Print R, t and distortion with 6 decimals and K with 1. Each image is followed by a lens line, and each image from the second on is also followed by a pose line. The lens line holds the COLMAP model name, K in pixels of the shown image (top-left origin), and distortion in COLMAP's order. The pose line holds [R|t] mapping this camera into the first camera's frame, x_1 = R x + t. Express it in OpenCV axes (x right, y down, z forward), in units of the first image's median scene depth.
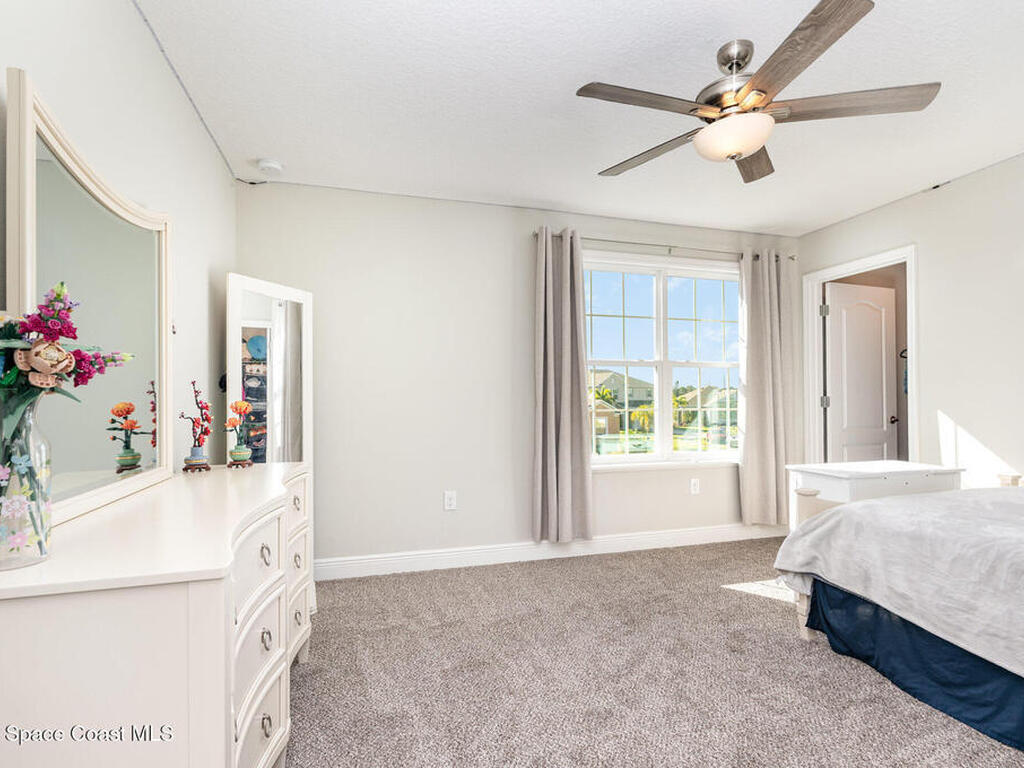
lens RADIAL K [[510.3, 0, 516.2], [0, 510.3, 388.3], [0, 0, 1]] dist [-0.003614, -0.000346]
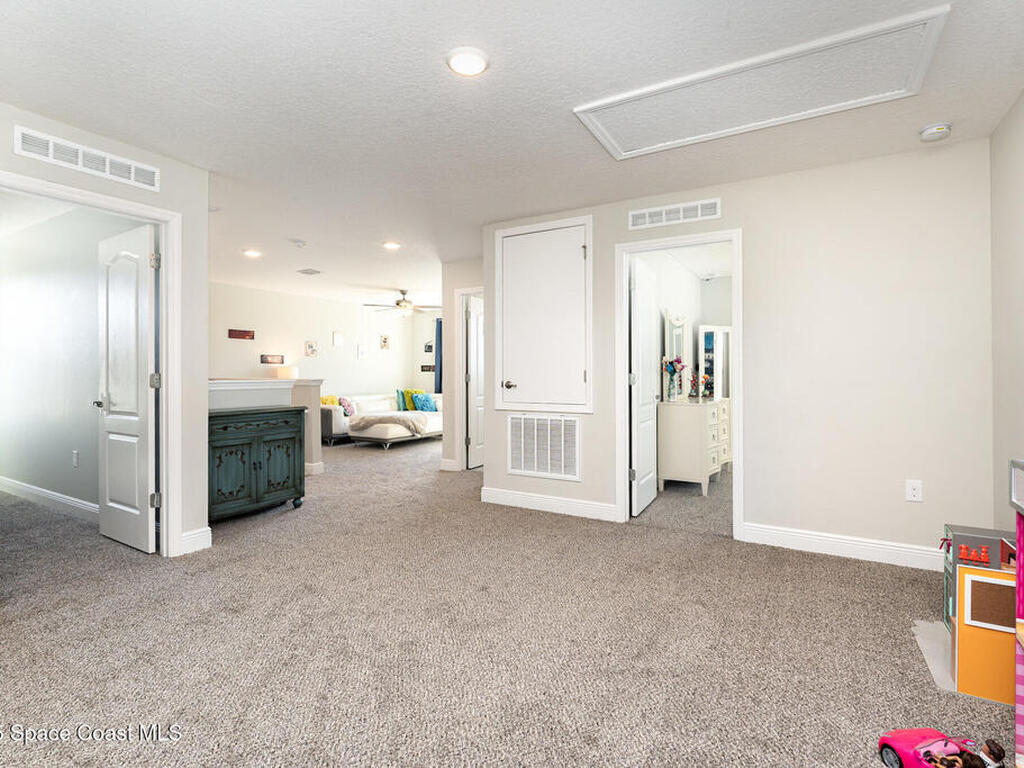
lens RADIAL K [[513.1, 0, 512.0], [0, 513.1, 369.7], [0, 0, 1]] dist [-0.001330, -0.000161]
pose [[0.675323, 0.004498, -0.737509, 0.175888], [0.004804, 0.999933, 0.010498, -0.007939], [0.737507, -0.010632, 0.675256, -0.360963]]
